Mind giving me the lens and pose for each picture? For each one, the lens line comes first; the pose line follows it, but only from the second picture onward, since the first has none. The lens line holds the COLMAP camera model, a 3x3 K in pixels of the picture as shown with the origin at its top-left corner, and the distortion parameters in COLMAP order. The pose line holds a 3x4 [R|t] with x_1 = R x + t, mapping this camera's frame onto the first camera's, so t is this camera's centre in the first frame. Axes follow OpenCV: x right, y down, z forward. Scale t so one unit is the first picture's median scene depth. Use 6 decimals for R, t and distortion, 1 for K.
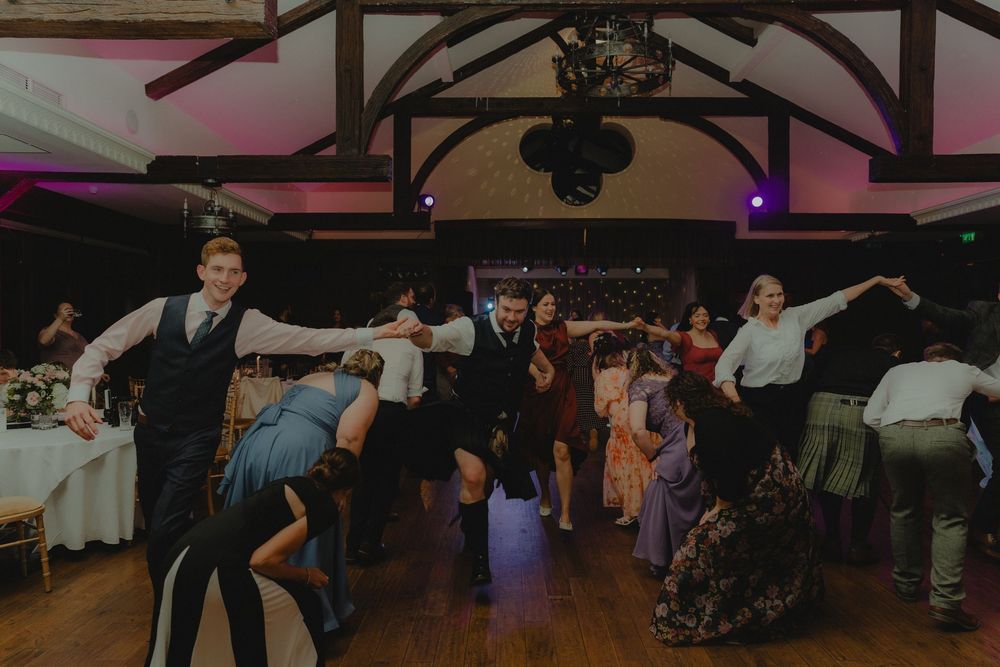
lens RADIAL K [[673.2, 0, 500.0], [0, 673.2, 333.5], [0, 0, 1]] dist [-0.039582, 0.057980]
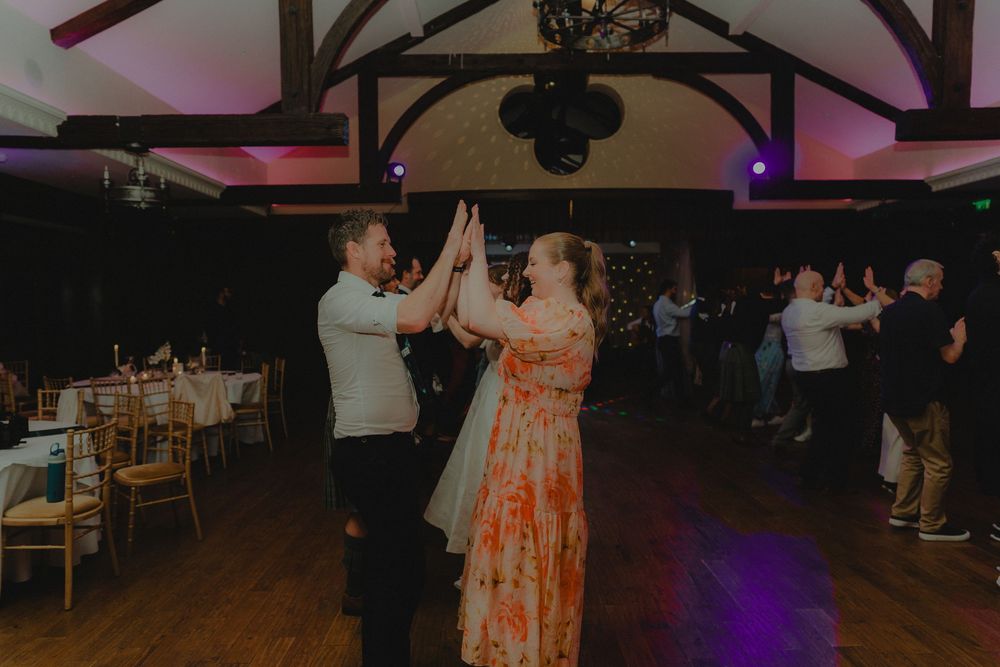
lens RADIAL K [[673.2, 0, 500.0], [0, 673.2, 333.5], [0, 0, 1]] dist [-0.039582, 0.057980]
pose [[0.999673, -0.014048, 0.021371, 0.008996], [0.013276, 0.999269, 0.035848, -0.009590], [-0.021859, -0.035552, 0.999129, 0.099298]]
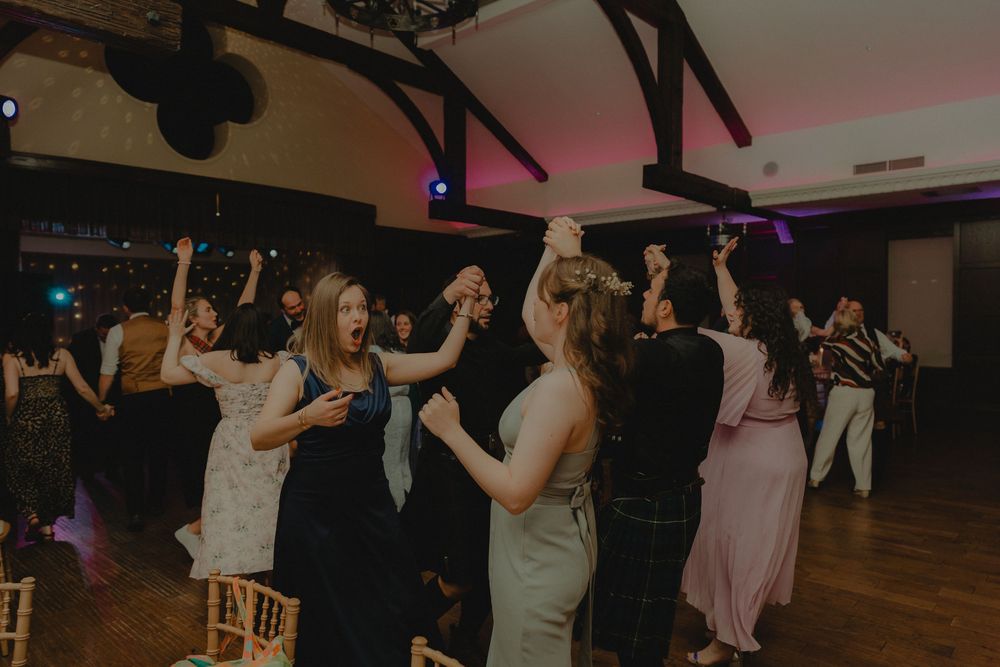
lens RADIAL K [[689.5, 0, 498.2], [0, 689.5, 320.4], [0, 0, 1]] dist [0.006085, 0.005338]
pose [[0.654410, -0.015019, 0.755991, -0.324641], [0.015380, 0.999860, 0.006551, -0.023283], [-0.755984, 0.007340, 0.654549, 0.370904]]
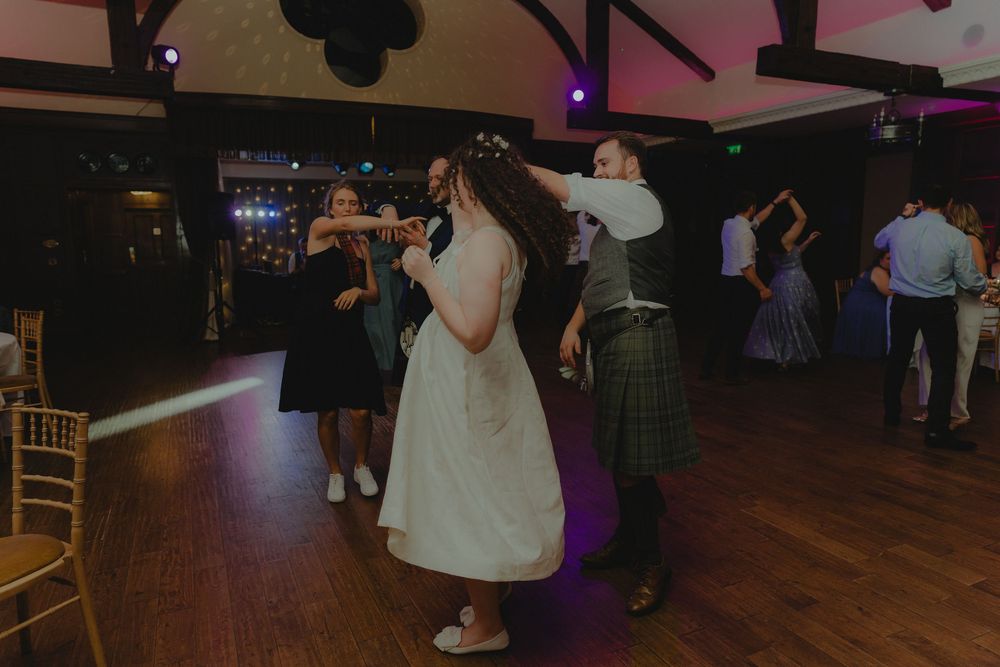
lens RADIAL K [[673.2, 0, 500.0], [0, 673.2, 333.5], [0, 0, 1]] dist [-0.039582, 0.057980]
pose [[0.897611, -0.070813, 0.435063, -0.140317], [0.013324, 0.990919, 0.133797, -0.003383], [-0.440586, -0.114301, 0.890404, 0.242609]]
